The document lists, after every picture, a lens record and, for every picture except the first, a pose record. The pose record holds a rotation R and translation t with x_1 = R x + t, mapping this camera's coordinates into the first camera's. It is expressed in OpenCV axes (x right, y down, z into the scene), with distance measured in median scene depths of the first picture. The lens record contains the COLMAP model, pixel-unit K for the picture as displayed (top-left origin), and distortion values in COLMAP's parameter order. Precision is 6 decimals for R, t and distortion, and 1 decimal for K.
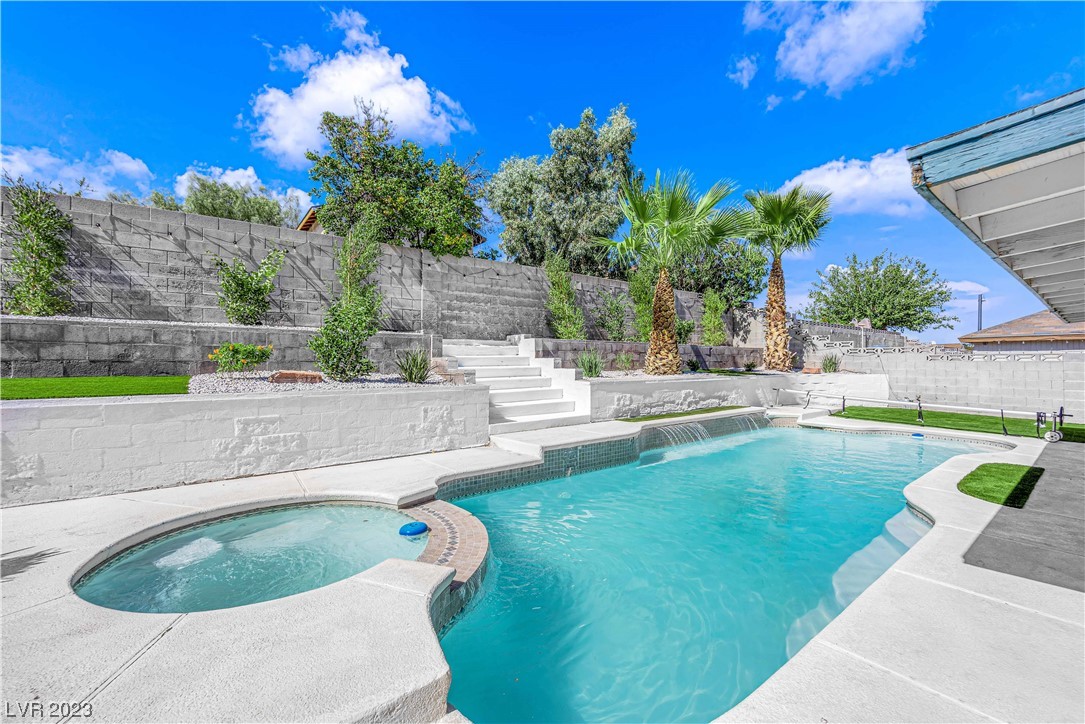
lens RADIAL K [[443.6, 0, 542.5], [0, 443.6, 362.0], [0, 0, 1]] dist [-0.010937, -0.000184]
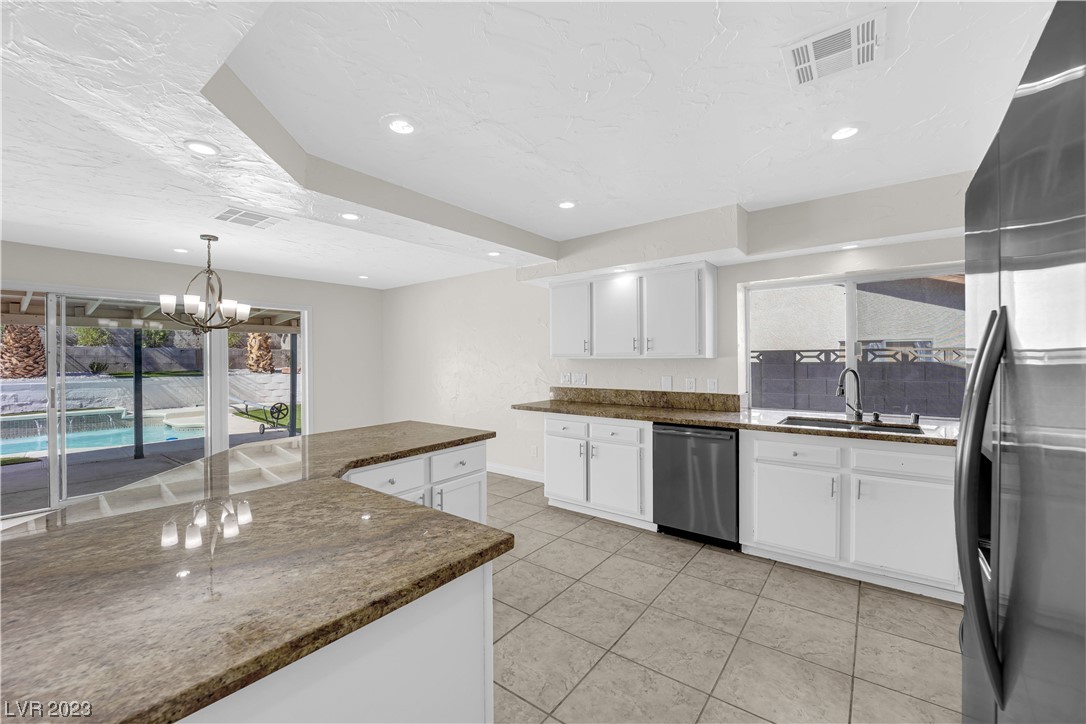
lens RADIAL K [[435.9, 0, 542.0], [0, 435.9, 356.6], [0, 0, 1]] dist [-0.011807, -0.002027]
pose [[0.964927, -0.002201, 0.262508, 1.286912], [0.002958, 0.999993, -0.002490, -0.015656], [-0.262500, 0.003179, 0.964927, -0.263692]]
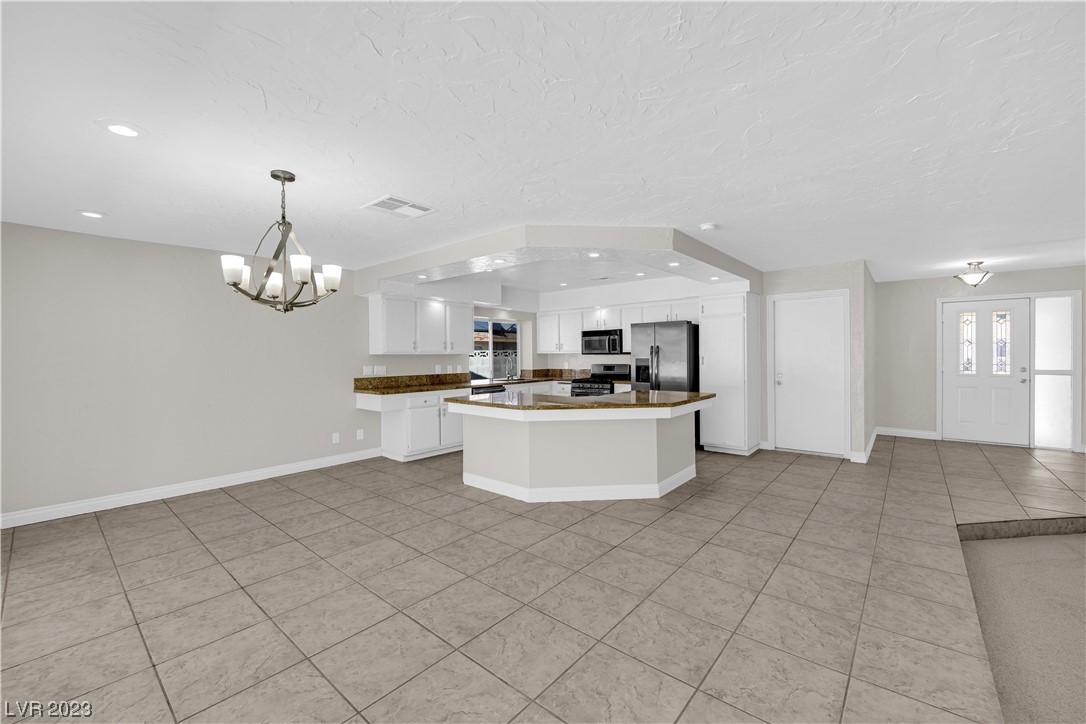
lens RADIAL K [[435.9, 0, 542.0], [0, 435.9, 356.6], [0, 0, 1]] dist [-0.011807, -0.002027]
pose [[-0.210073, 0.000605, 0.977685, 0.788160], [0.007431, 0.999972, 0.000977, -0.010363], [-0.977657, 0.007470, -0.210072, 0.099291]]
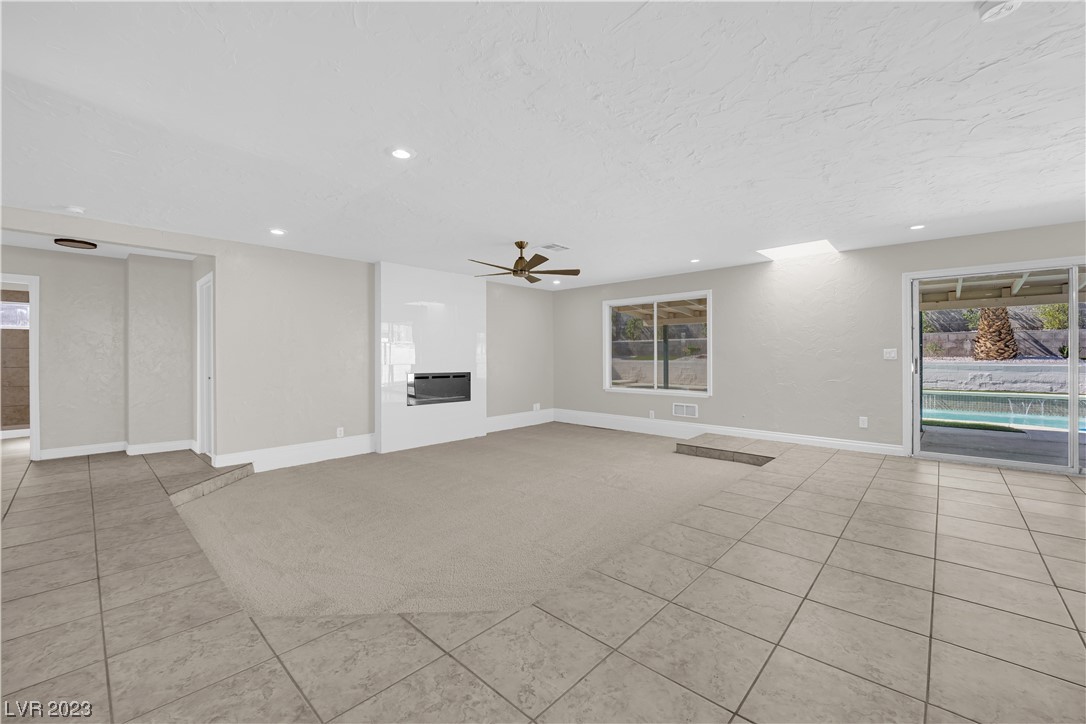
lens RADIAL K [[435.1, 0, 542.8], [0, 435.1, 356.6], [0, 0, 1]] dist [-0.006392, -0.006544]
pose [[0.169201, 0.004491, -0.985571, 1.274209], [0.007404, 0.999956, 0.005827, 0.005699], [0.985554, -0.008283, 0.169160, -0.333595]]
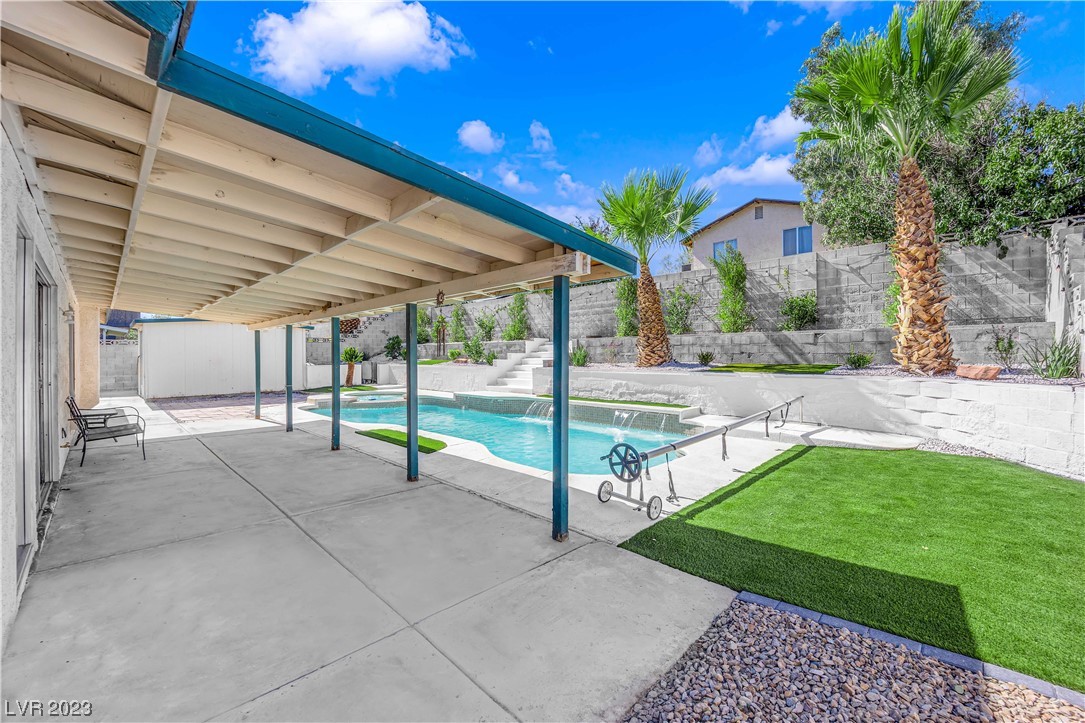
lens RADIAL K [[443.6, 0, 542.5], [0, 443.6, 361.5], [0, 0, 1]] dist [-0.010937, -0.000184]
pose [[0.137938, 0.012407, -0.990363, 1.384640], [0.003501, 0.999909, 0.013014, 0.001646], [0.990435, -0.005263, 0.137882, 0.684723]]
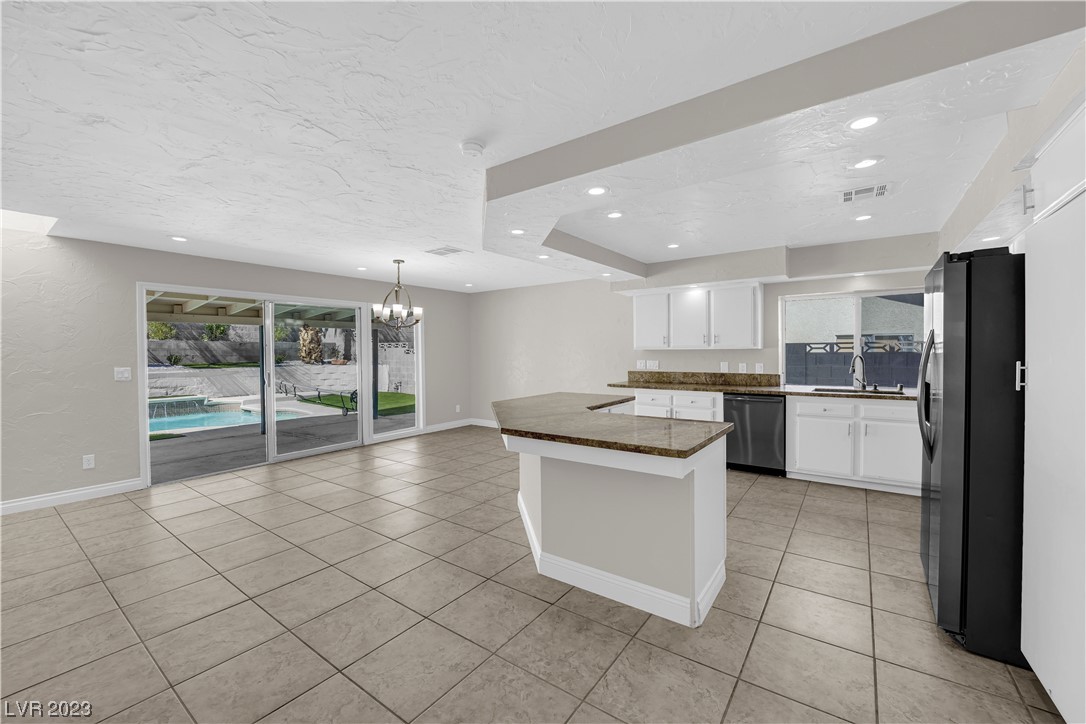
lens RADIAL K [[435.1, 0, 542.8], [0, 435.1, 356.6], [0, 0, 1]] dist [-0.006392, -0.006544]
pose [[0.957912, -0.008560, 0.286936, 1.111440], [0.004581, 0.999884, 0.014533, -0.014137], [-0.287027, -0.012607, 0.957840, -0.378256]]
